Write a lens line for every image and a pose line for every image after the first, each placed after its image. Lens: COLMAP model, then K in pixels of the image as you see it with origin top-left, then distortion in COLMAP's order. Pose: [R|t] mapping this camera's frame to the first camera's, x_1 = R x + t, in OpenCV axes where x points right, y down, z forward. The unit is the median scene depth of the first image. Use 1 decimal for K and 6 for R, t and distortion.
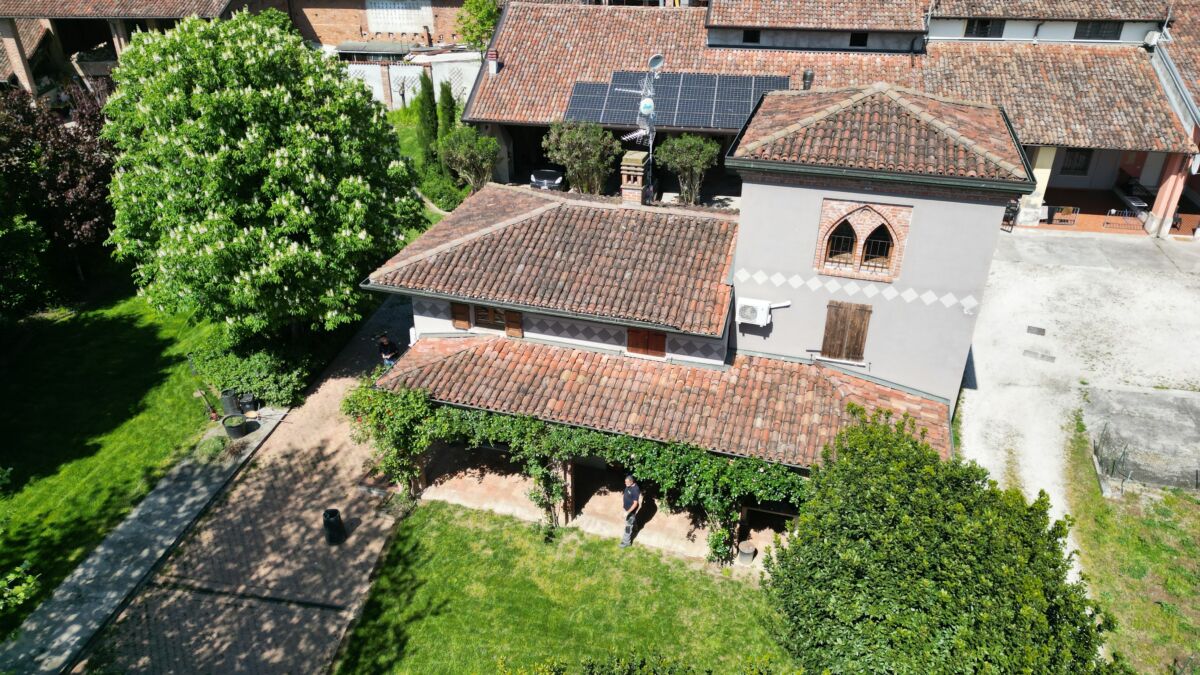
lens RADIAL K [[843.5, 0, 595.4], [0, 843.5, 338.2], [0, 0, 1]] dist [0.069757, -0.080205]
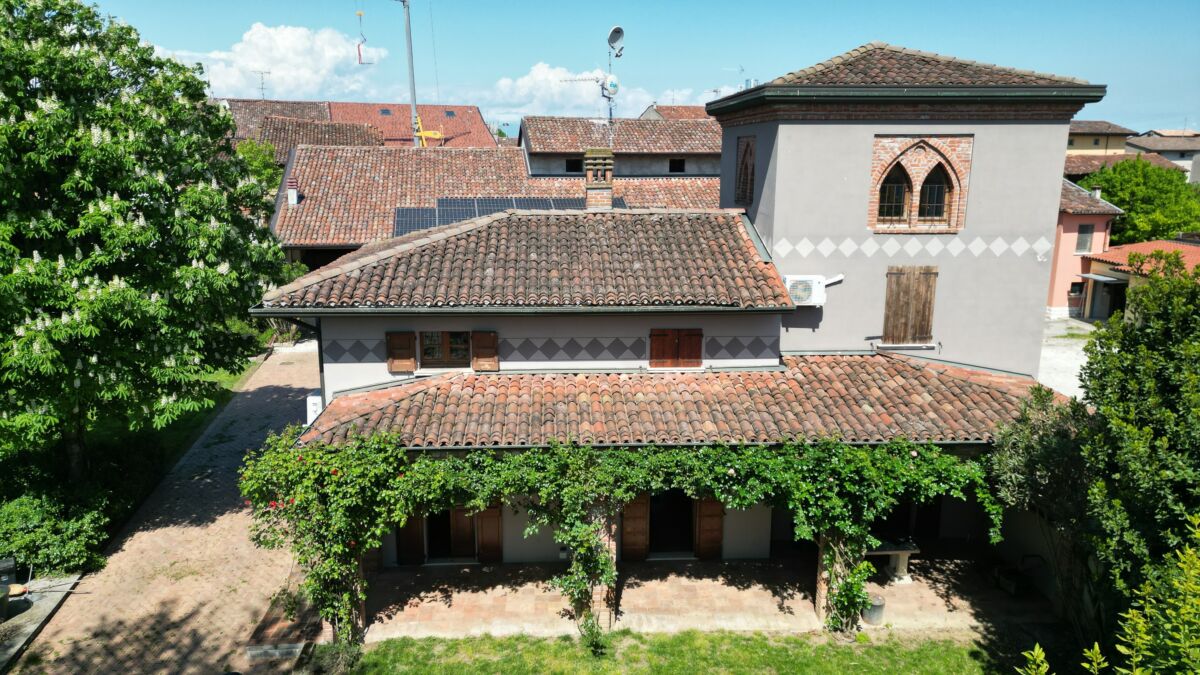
lens RADIAL K [[843.5, 0, 595.4], [0, 843.5, 338.2], [0, 0, 1]] dist [0.069757, -0.080205]
pose [[0.938994, -0.069313, 0.336877, -0.234175], [0.165383, 0.949805, -0.265555, 0.165790], [-0.301561, 0.305068, 0.903324, 0.312302]]
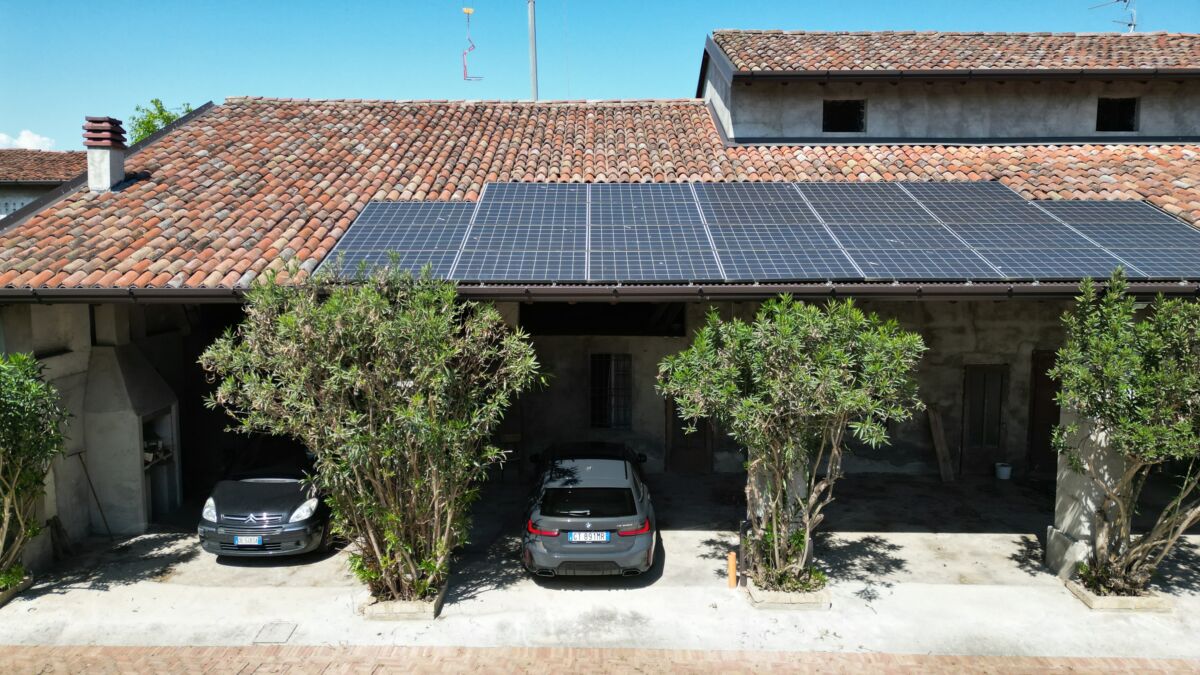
lens RADIAL K [[843.5, 0, 595.4], [0, 843.5, 338.2], [0, 0, 1]] dist [0.069757, -0.080205]
pose [[0.985252, -0.018368, 0.170118, 0.008844], [0.083916, 0.918315, -0.386854, -0.213926], [-0.149116, 0.395425, 0.906313, 1.239624]]
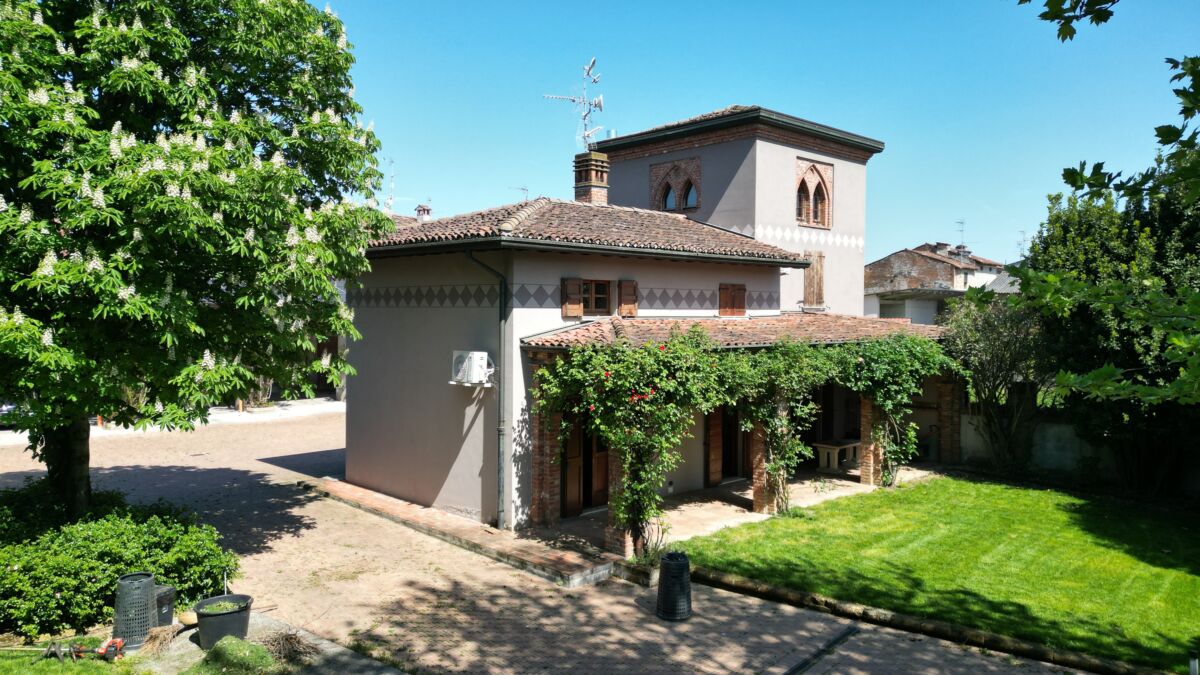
lens RADIAL K [[843.5, 0, 595.4], [0, 843.5, 338.2], [0, 0, 1]] dist [0.069757, -0.080205]
pose [[0.488828, -0.026400, 0.871981, -0.752558], [0.422897, 0.881416, -0.210388, 0.157978], [-0.763024, 0.471602, 0.442025, 0.656414]]
